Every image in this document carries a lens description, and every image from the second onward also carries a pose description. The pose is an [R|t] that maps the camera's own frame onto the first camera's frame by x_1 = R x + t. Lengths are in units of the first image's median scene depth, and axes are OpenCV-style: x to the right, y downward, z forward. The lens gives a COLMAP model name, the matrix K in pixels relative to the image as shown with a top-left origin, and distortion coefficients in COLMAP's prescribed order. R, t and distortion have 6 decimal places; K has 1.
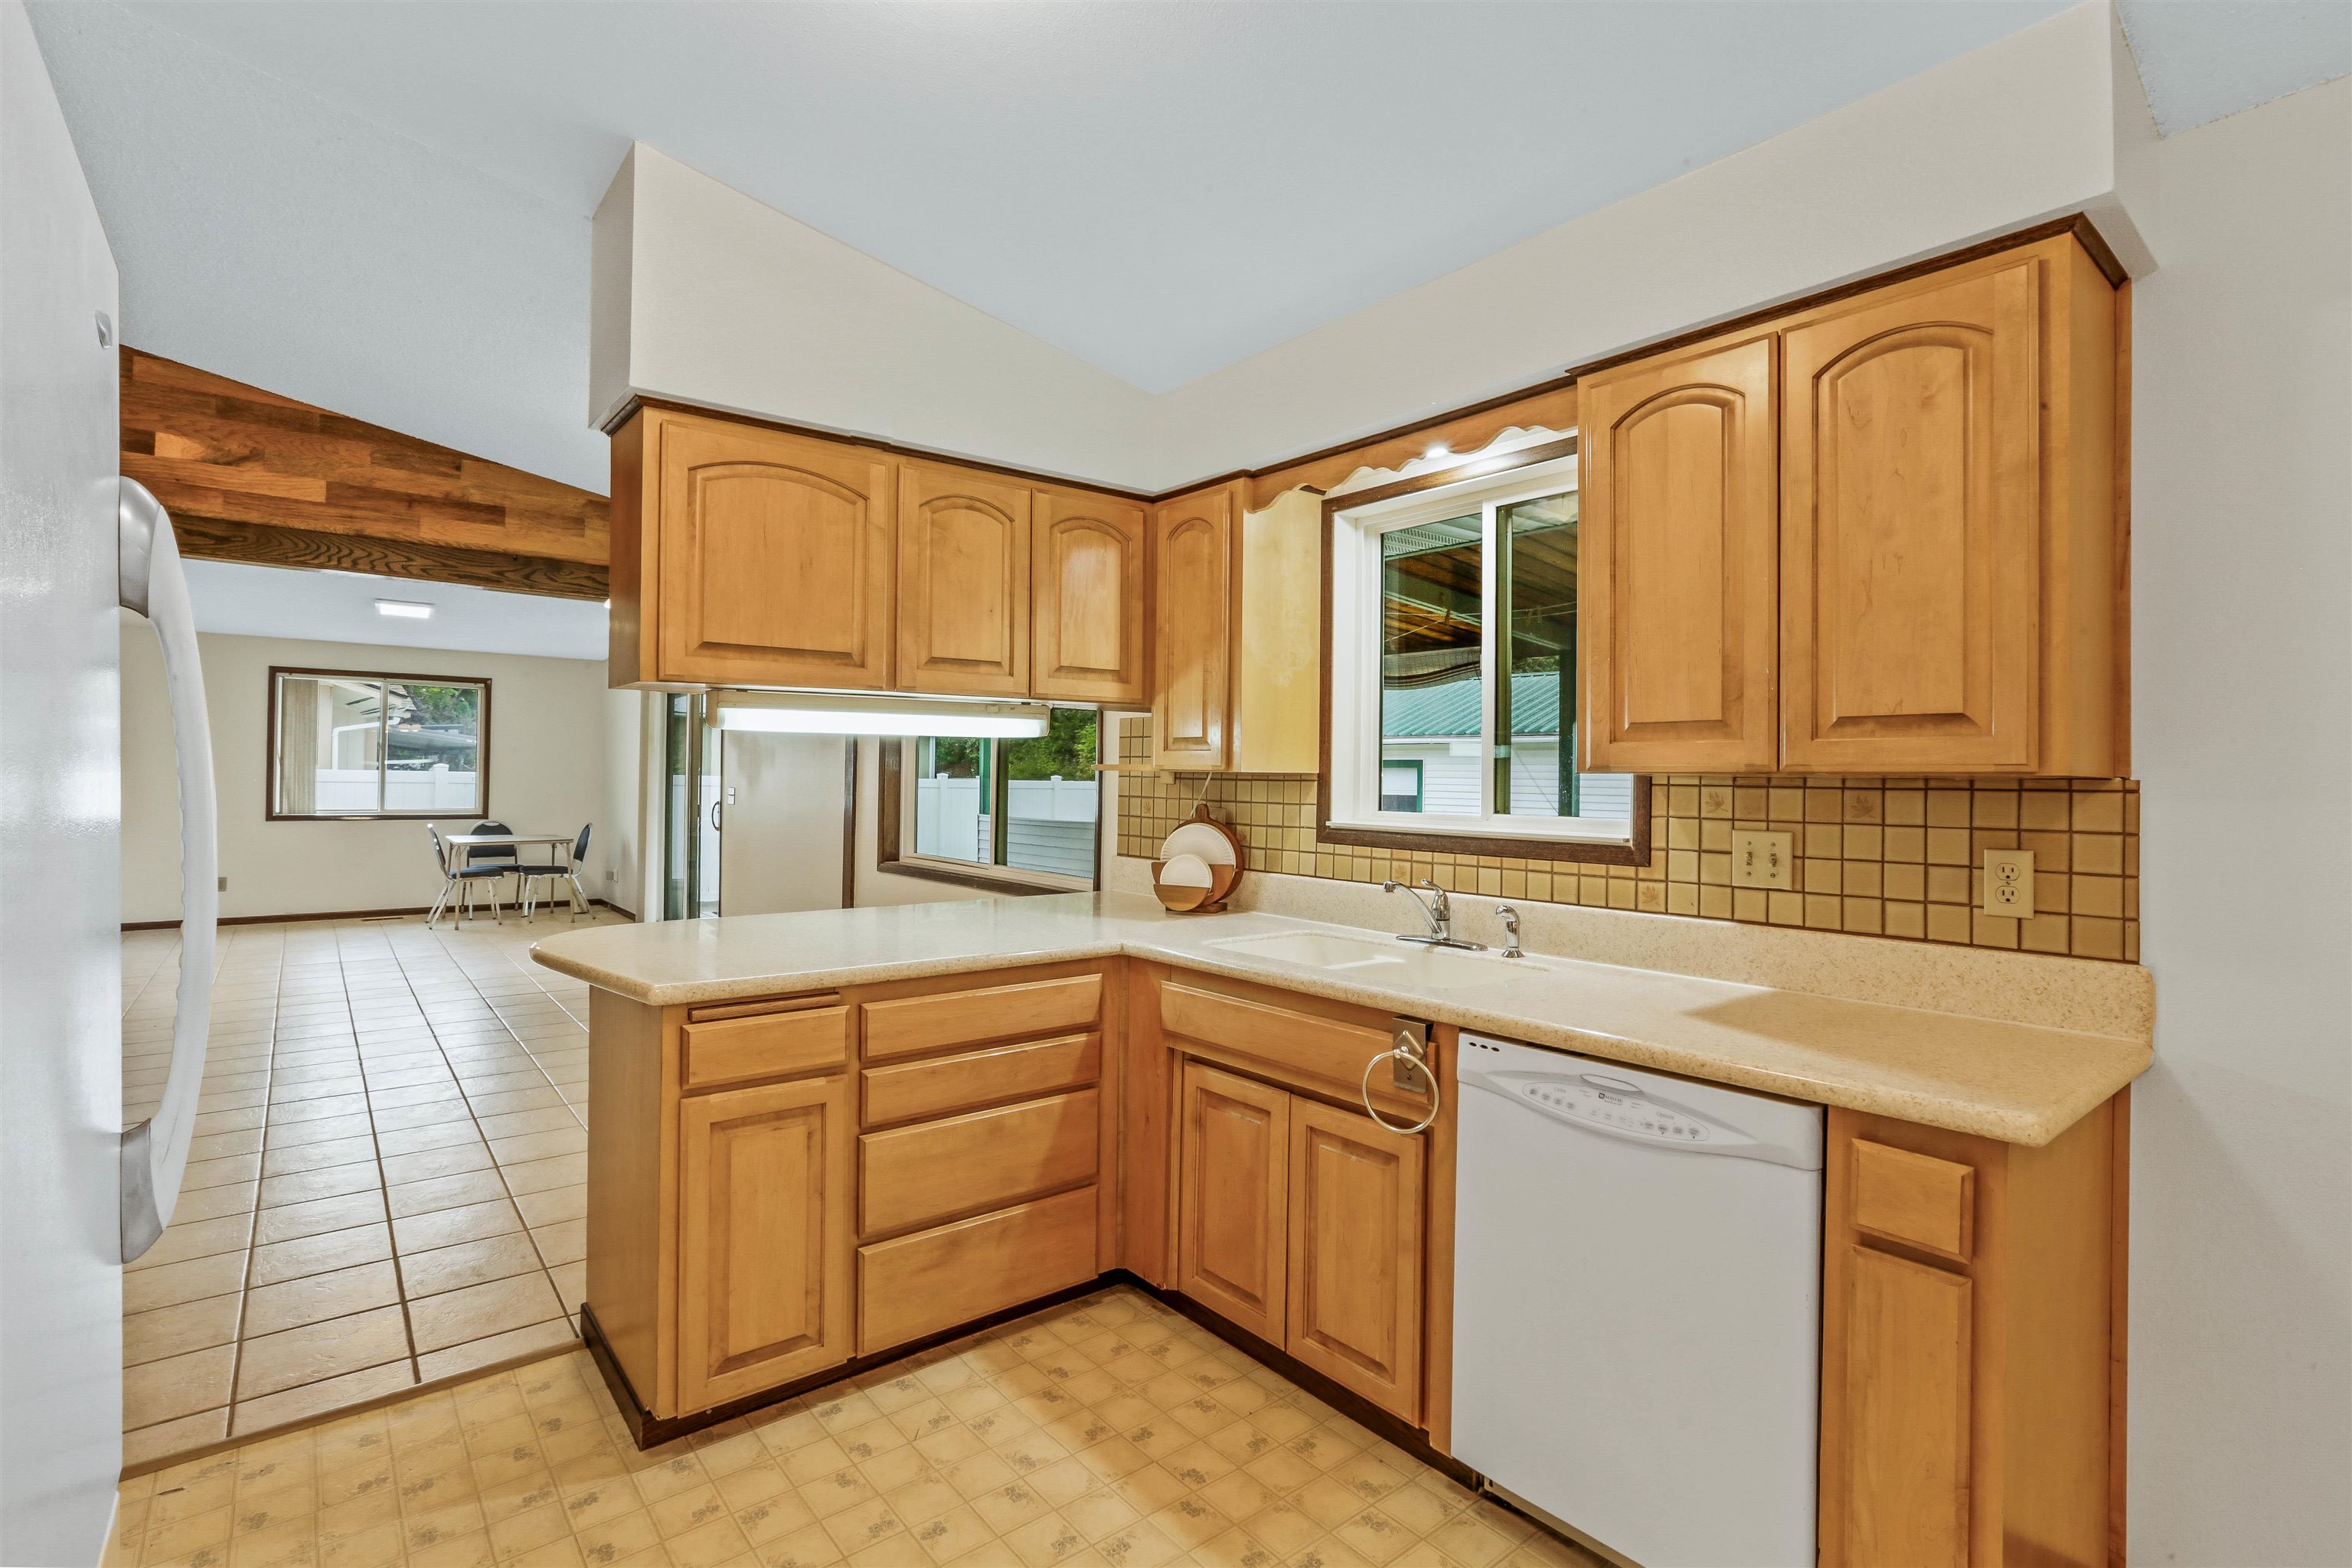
lens RADIAL K [[1081.4, 0, 1163.6], [0, 1081.4, 772.5], [0, 0, 1]] dist [-0.042319, 0.020090]
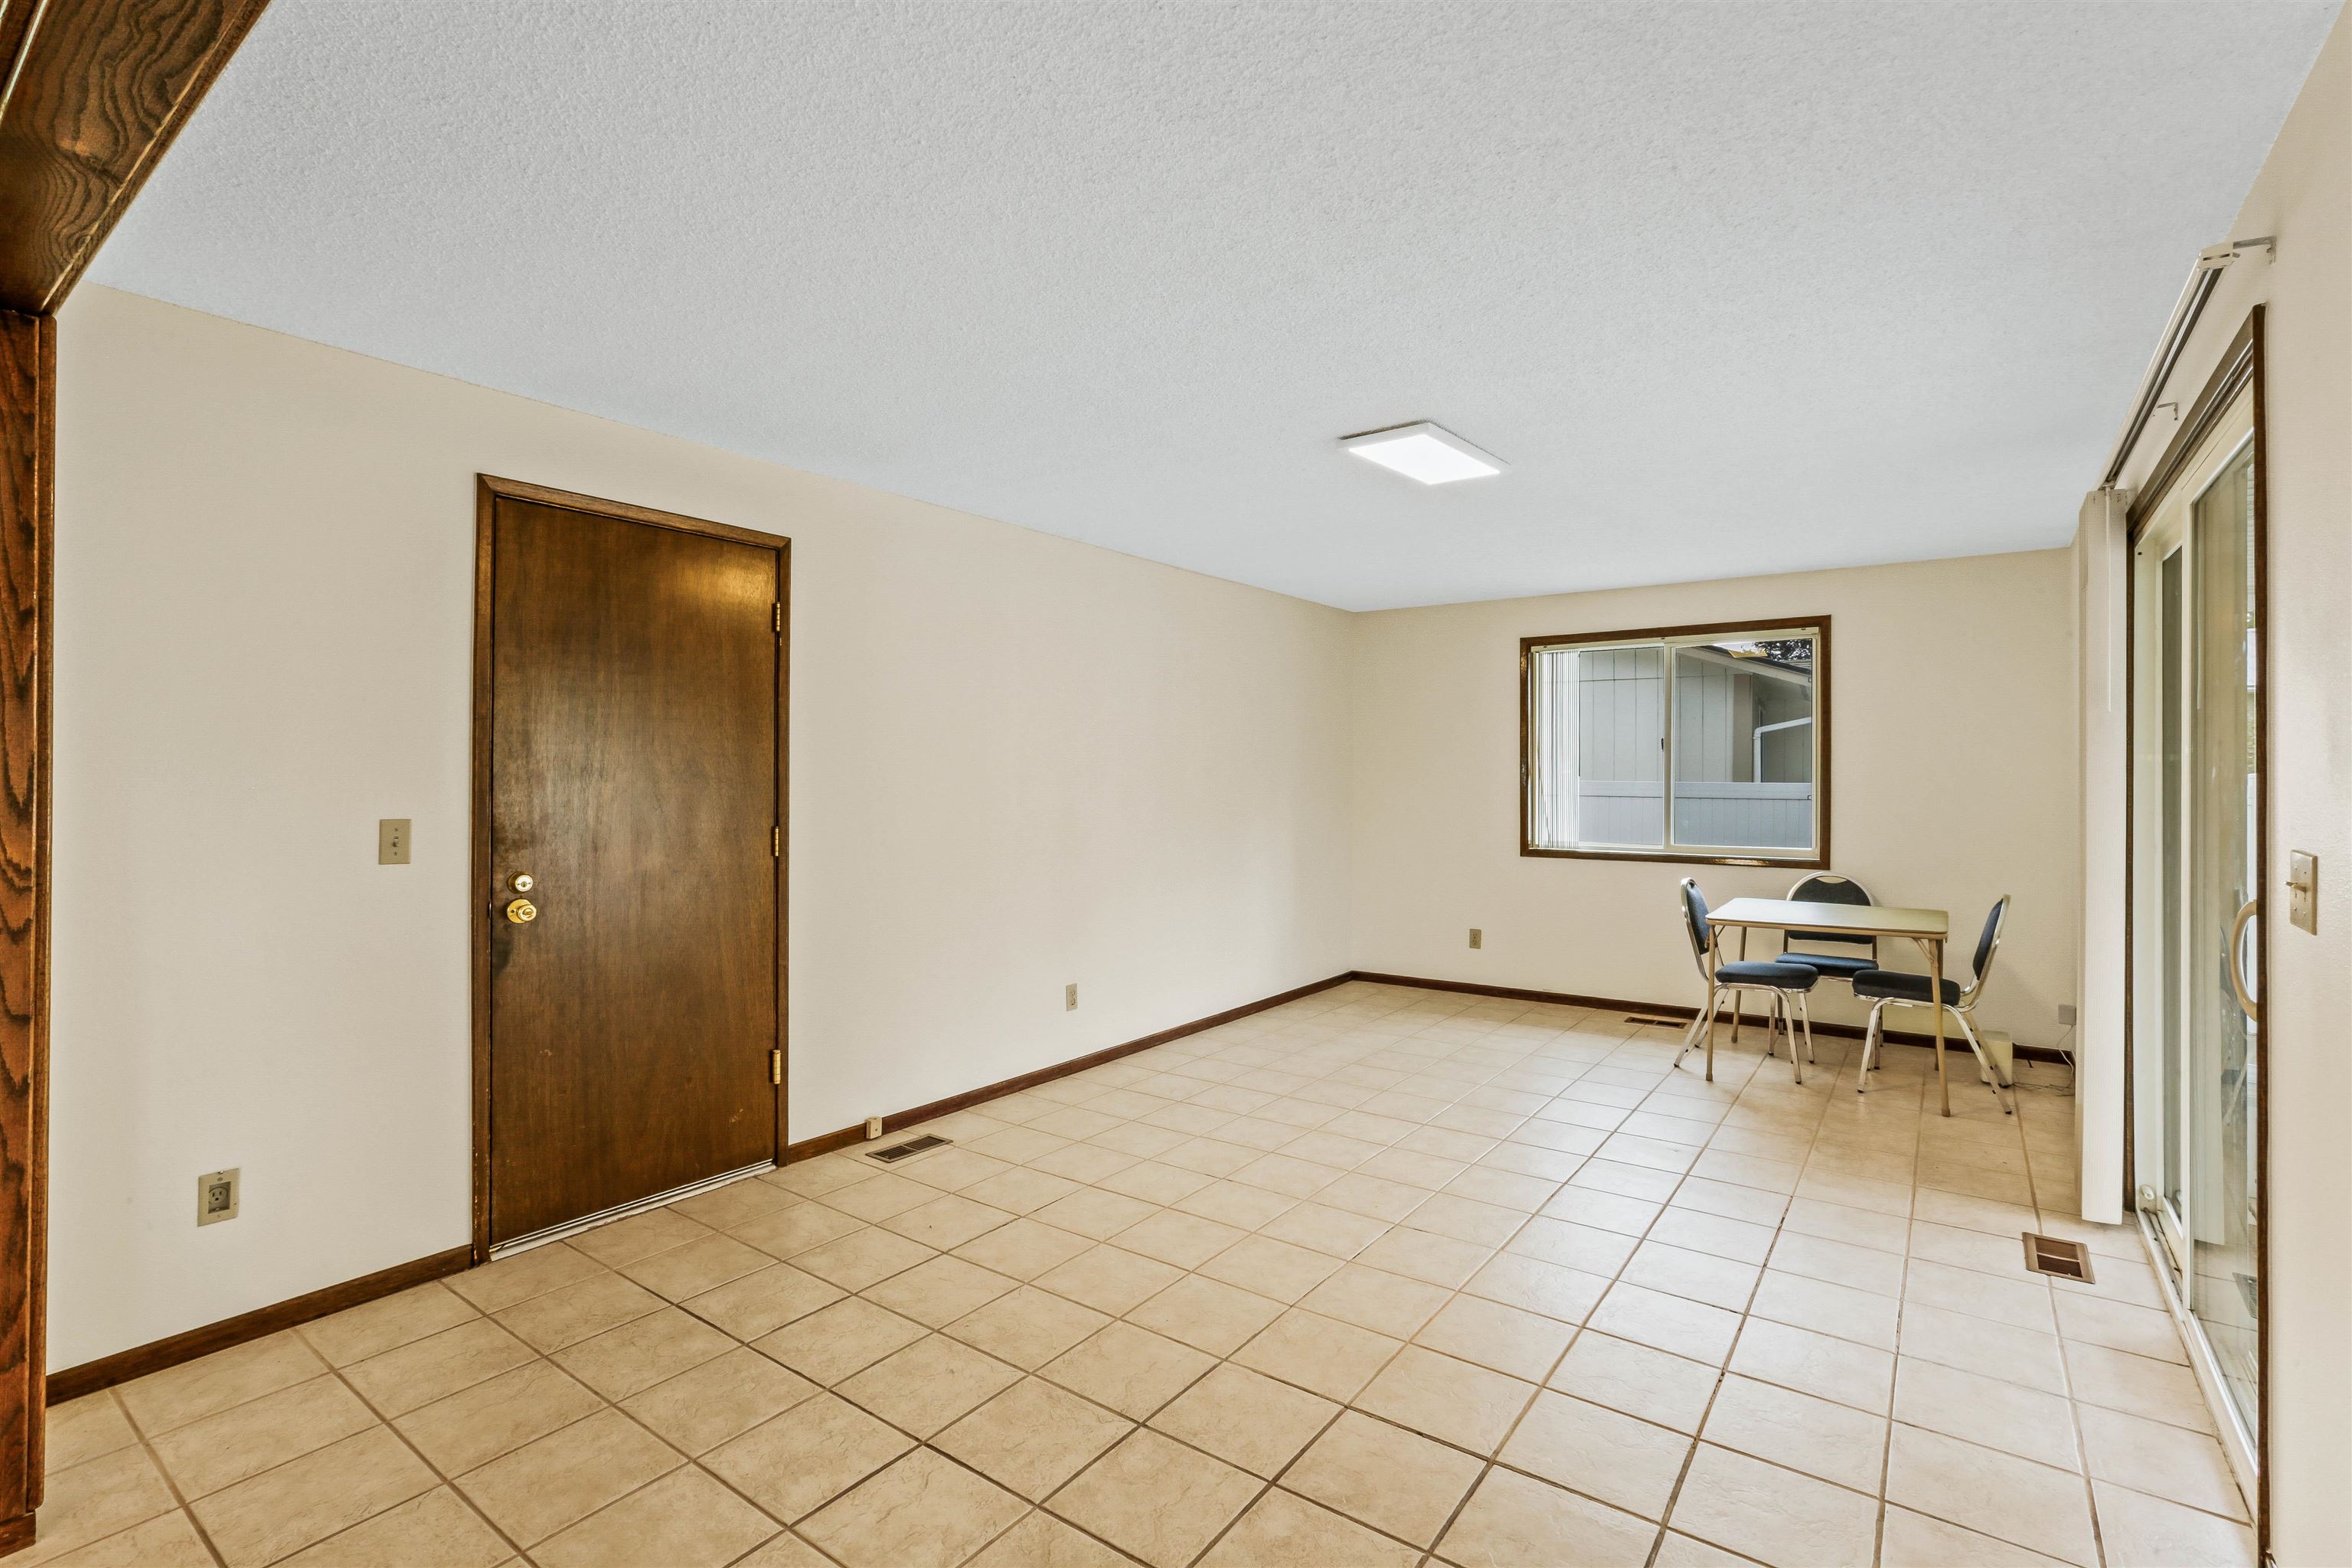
lens RADIAL K [[1078.5, 0, 1188.4], [0, 1078.5, 785.1], [0, 0, 1]] dist [-0.000355, 0.000147]
pose [[0.245981, -0.004578, -0.969264, -0.654418], [0.005331, 0.999980, -0.003370, -0.003827], [0.969260, -0.004339, 0.246001, 2.001227]]
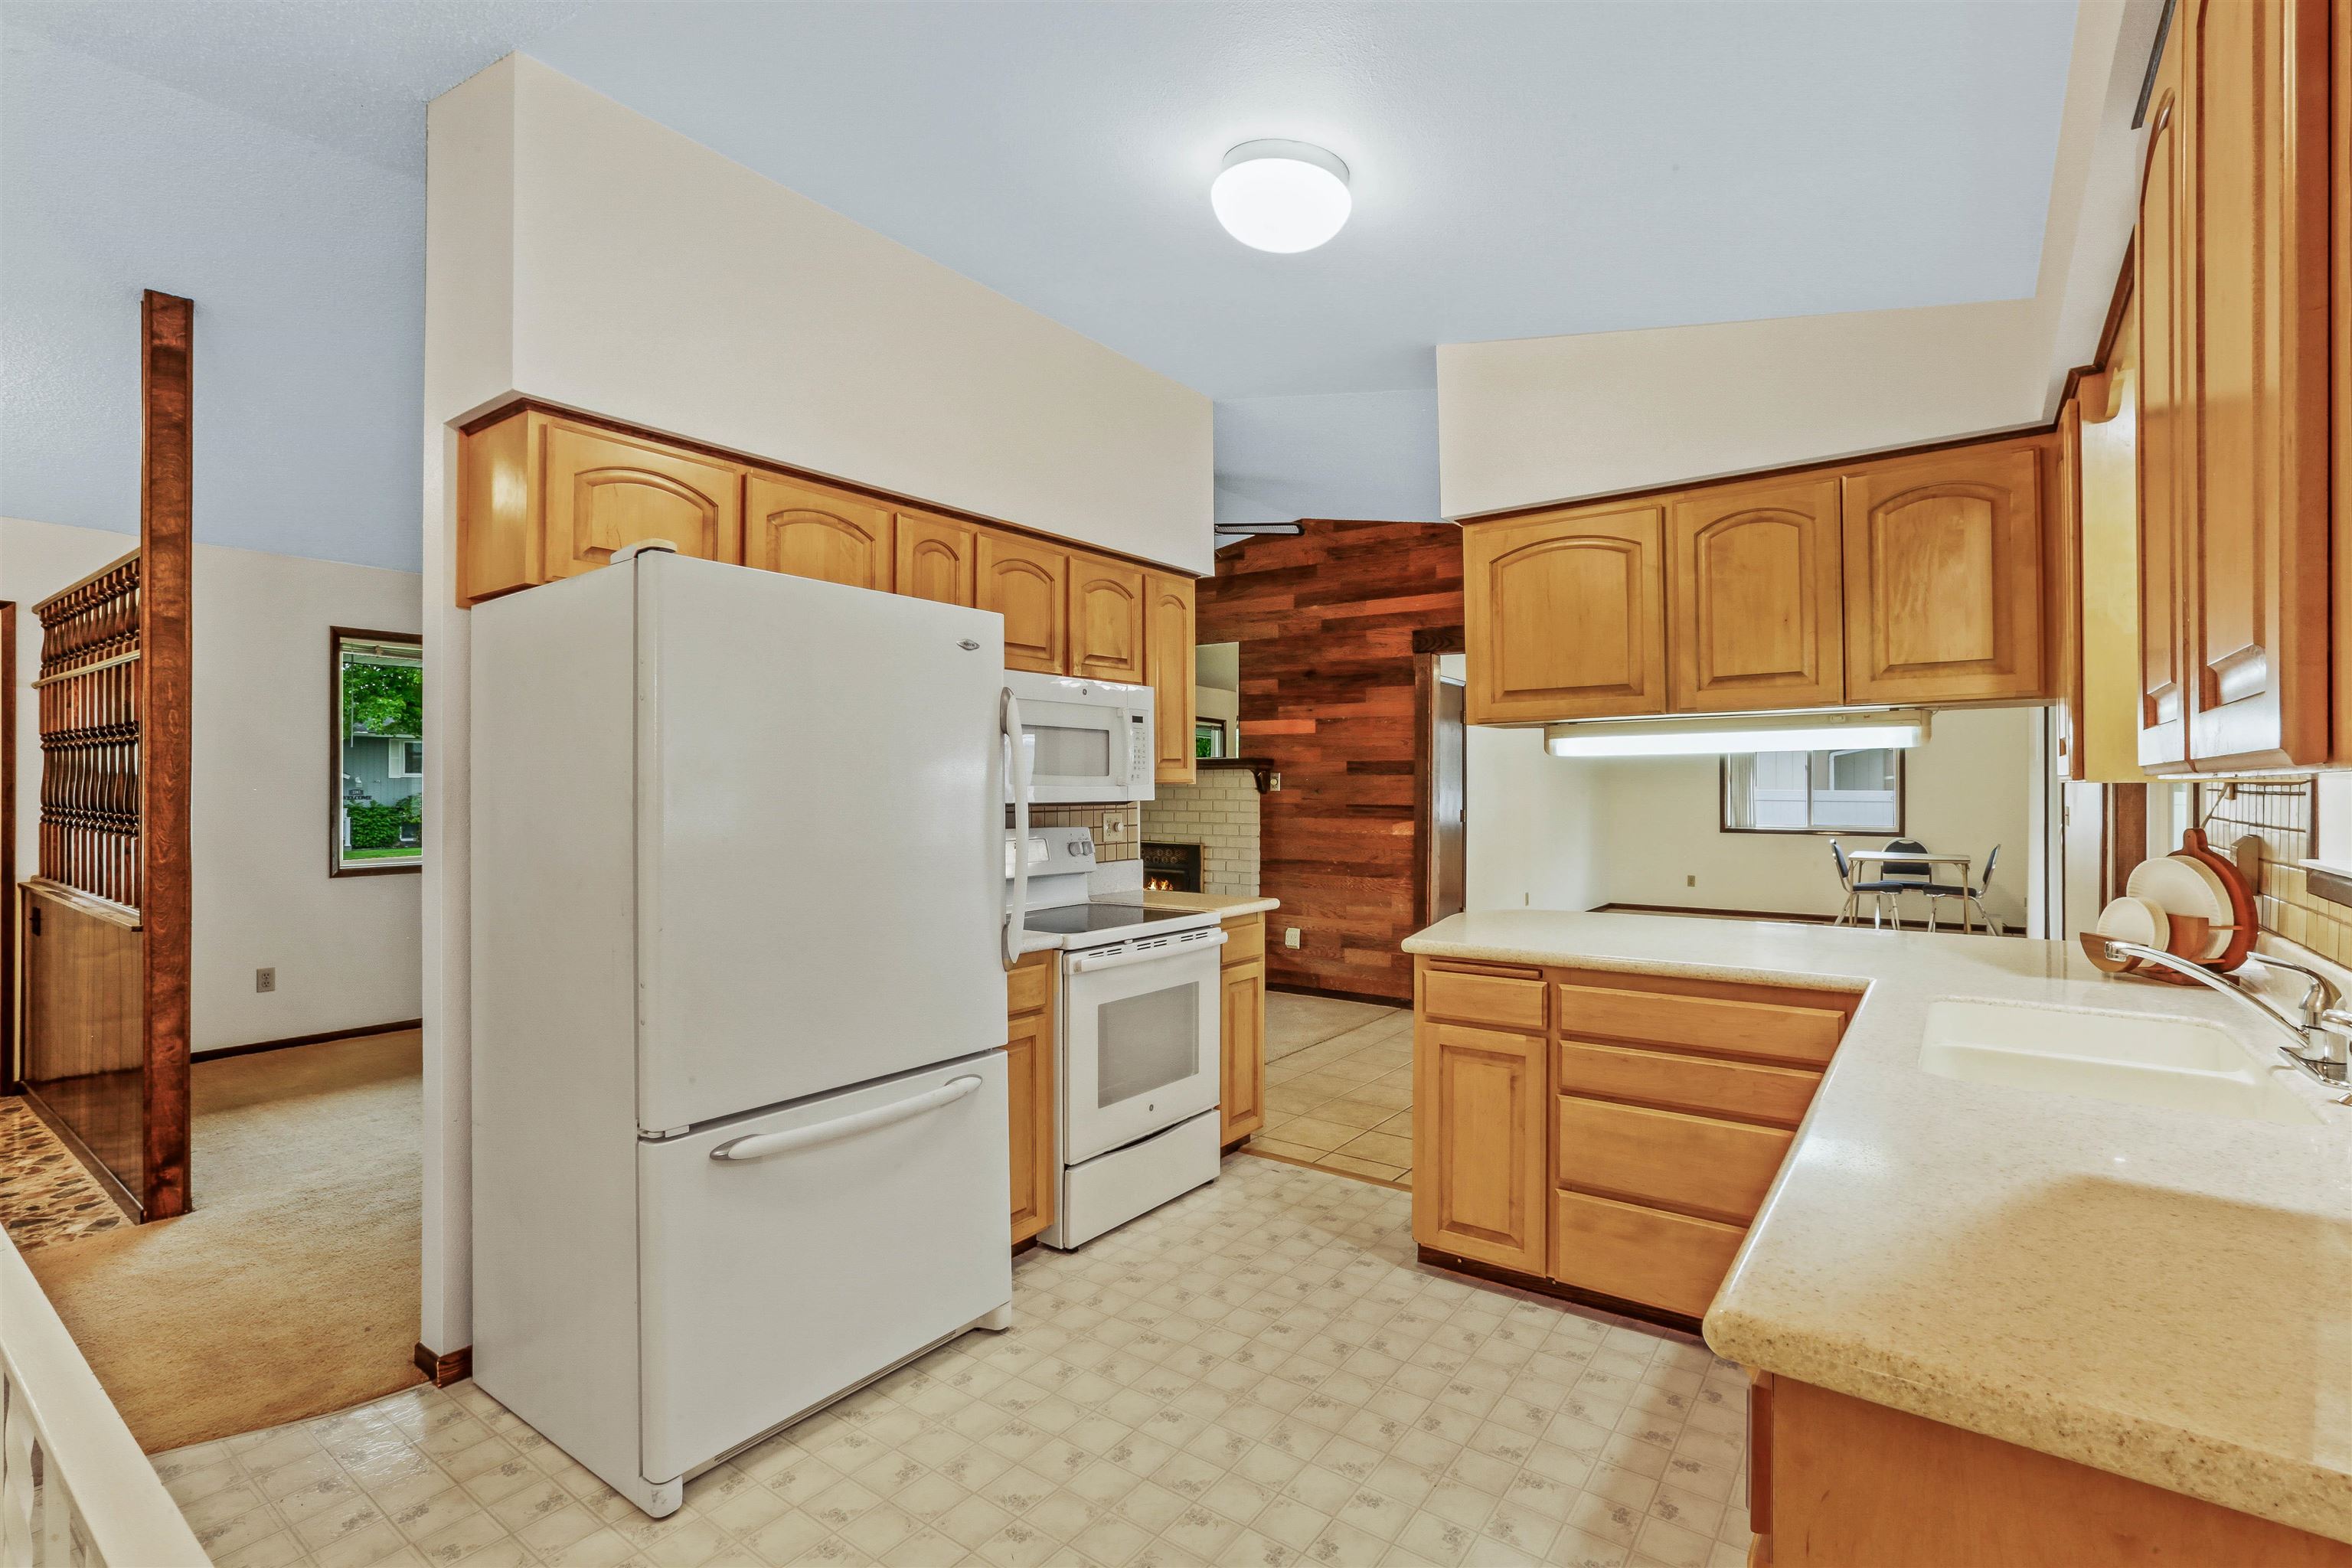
lens RADIAL K [[1074.5, 0, 1176.0], [0, 1074.5, 784.0], [0, 0, 1]] dist [-0.034282, 0.000349]
pose [[0.253452, -0.014652, -0.967237, 0.635714], [0.006842, 0.999887, -0.013354, 0.005425], [0.967324, -0.003233, 0.253524, 0.241765]]
